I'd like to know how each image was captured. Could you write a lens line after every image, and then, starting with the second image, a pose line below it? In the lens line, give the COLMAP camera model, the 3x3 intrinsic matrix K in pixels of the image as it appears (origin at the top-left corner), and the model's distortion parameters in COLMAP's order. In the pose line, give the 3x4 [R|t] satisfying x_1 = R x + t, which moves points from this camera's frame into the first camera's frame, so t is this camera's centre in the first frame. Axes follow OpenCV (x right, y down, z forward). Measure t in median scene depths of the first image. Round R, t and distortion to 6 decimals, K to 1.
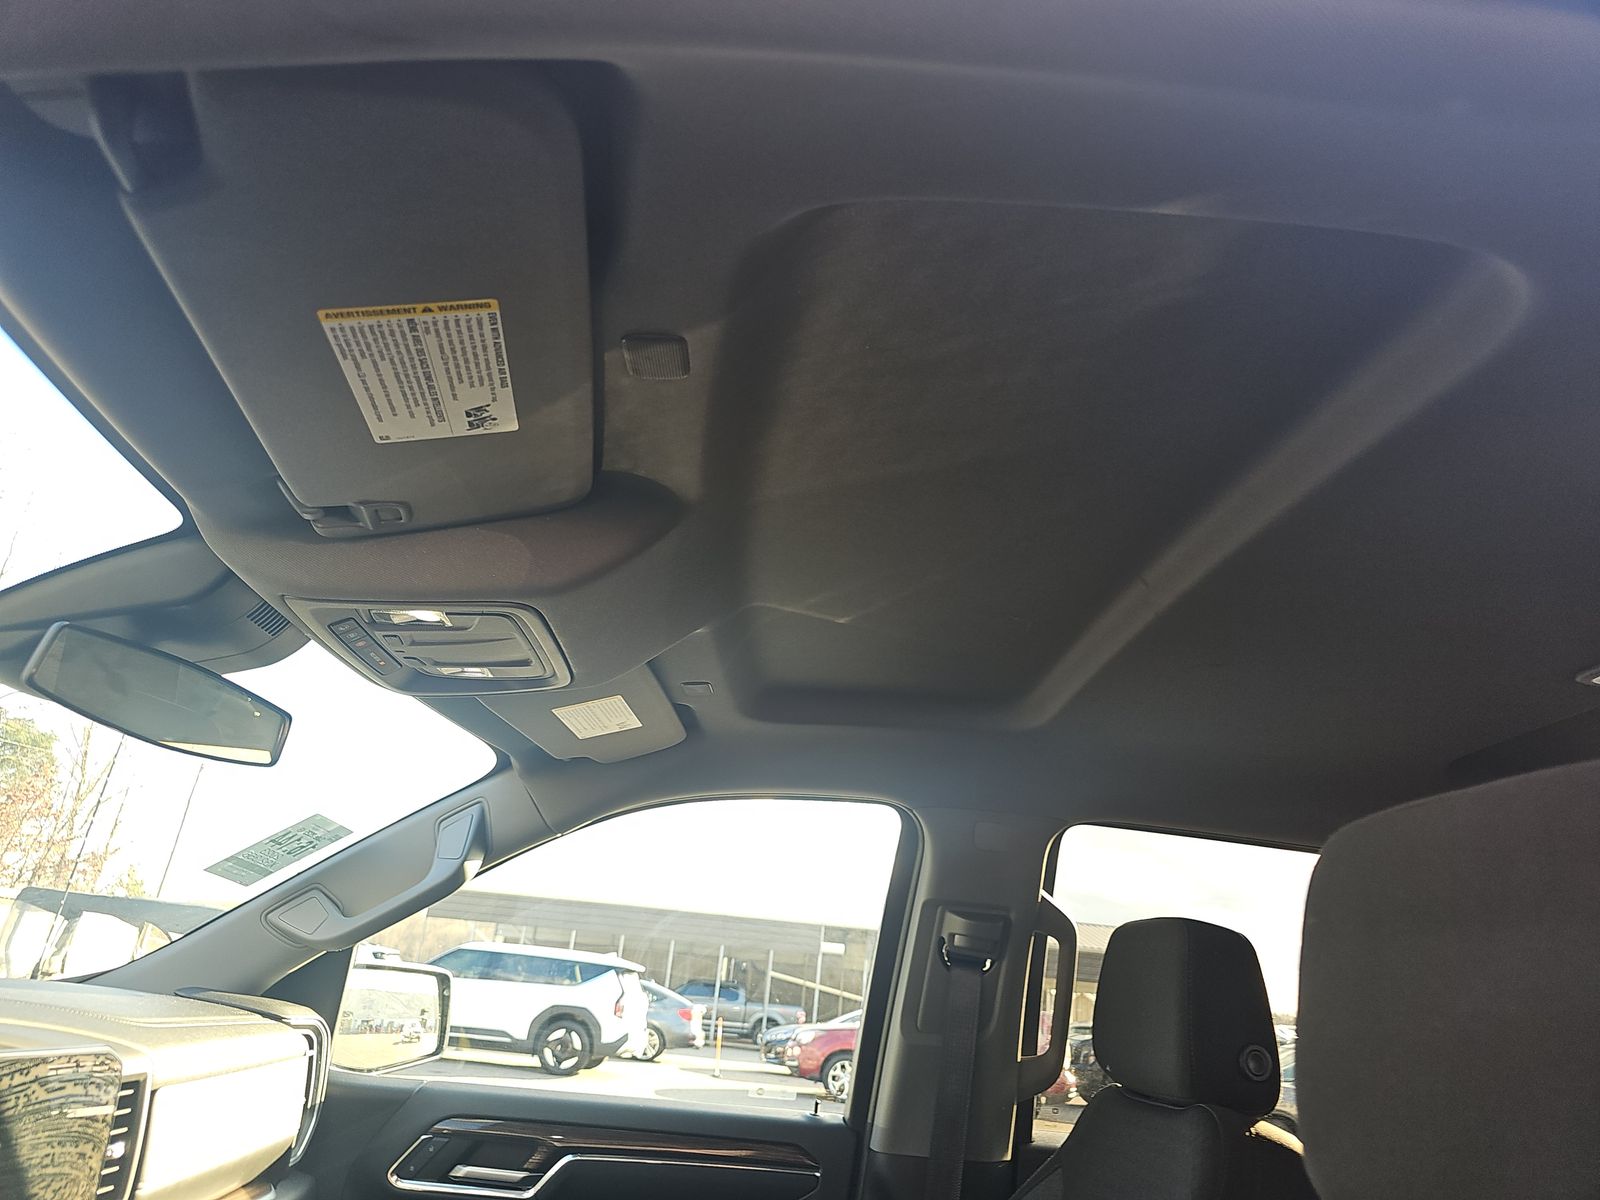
lens RADIAL K [[1046.0, 0, 800.0], [0, 1046.0, 600.0], [0, 0, 1]] dist [0.022031, -0.002436]
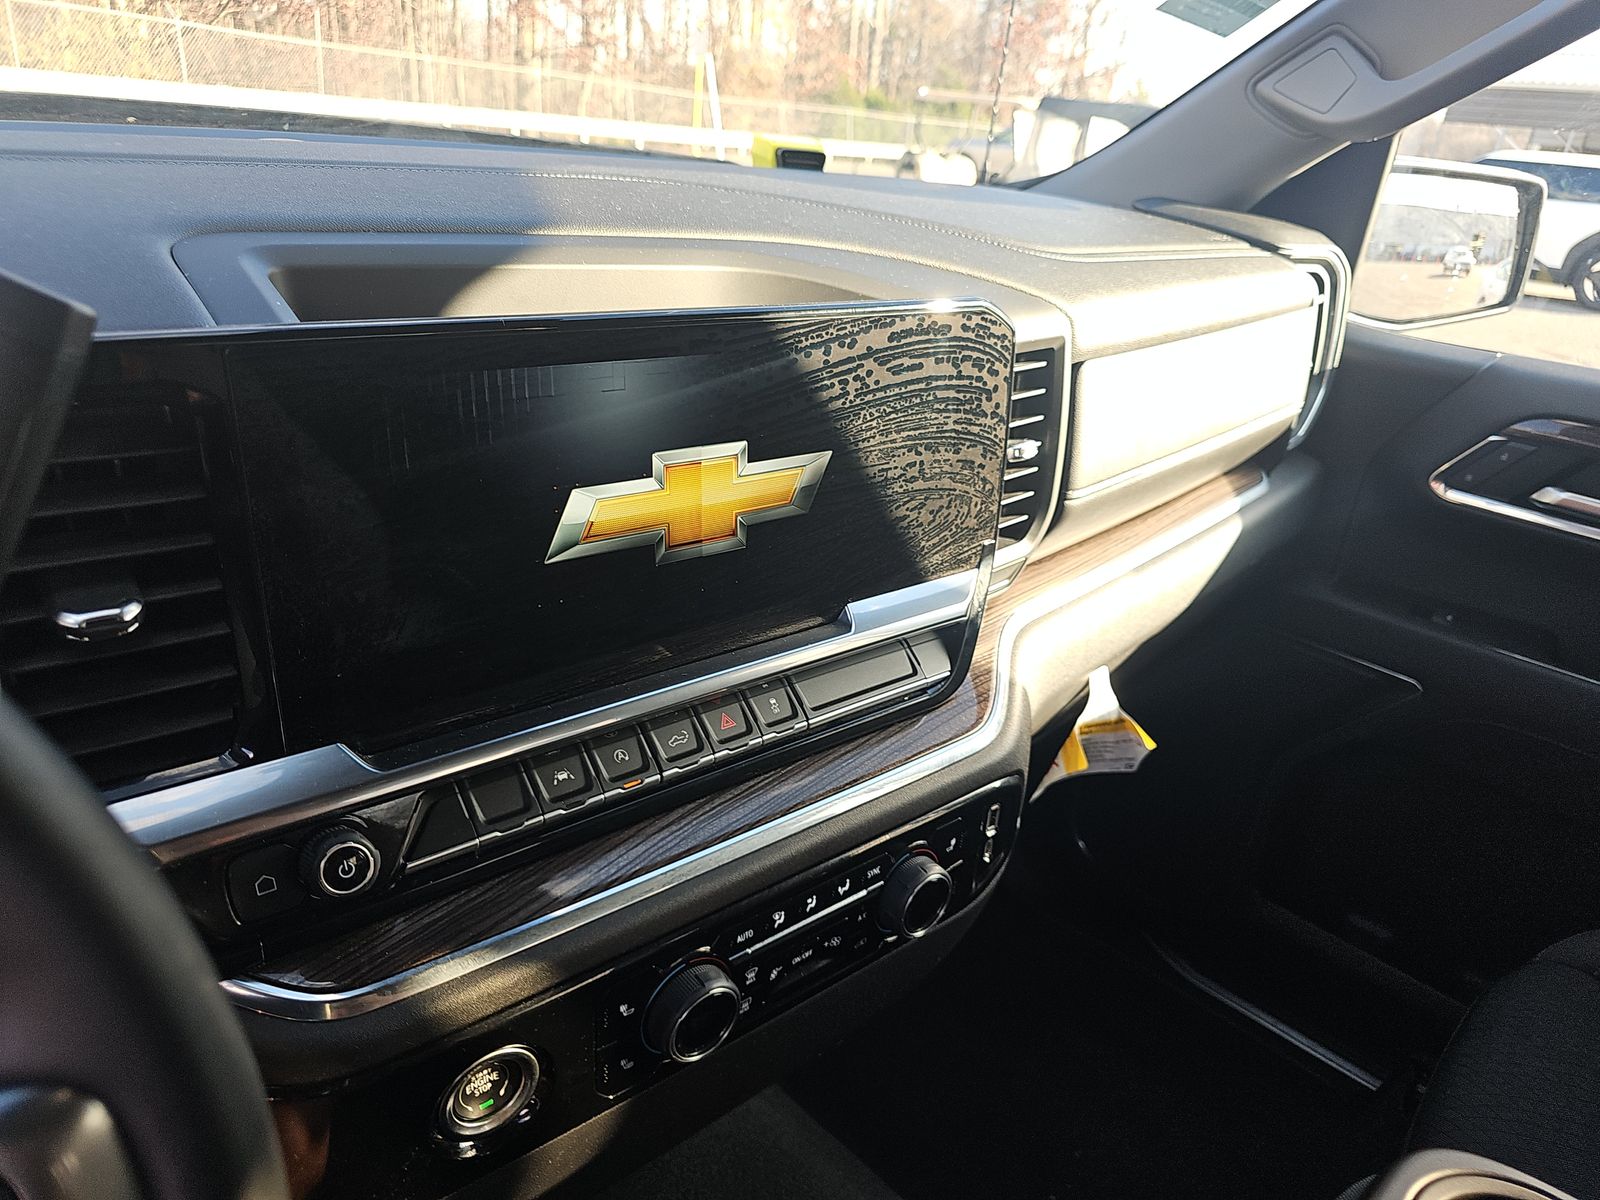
lens RADIAL K [[1024.4, 0, 800.0], [0, 1024.4, 600.0], [0, 0, 1]] dist [-0.005706, -0.002994]
pose [[0.663846, 0.283434, -0.692079, -0.187460], [0.250156, 0.787942, 0.562644, 0.138003], [0.704791, -0.546637, 0.452170, 0.384826]]
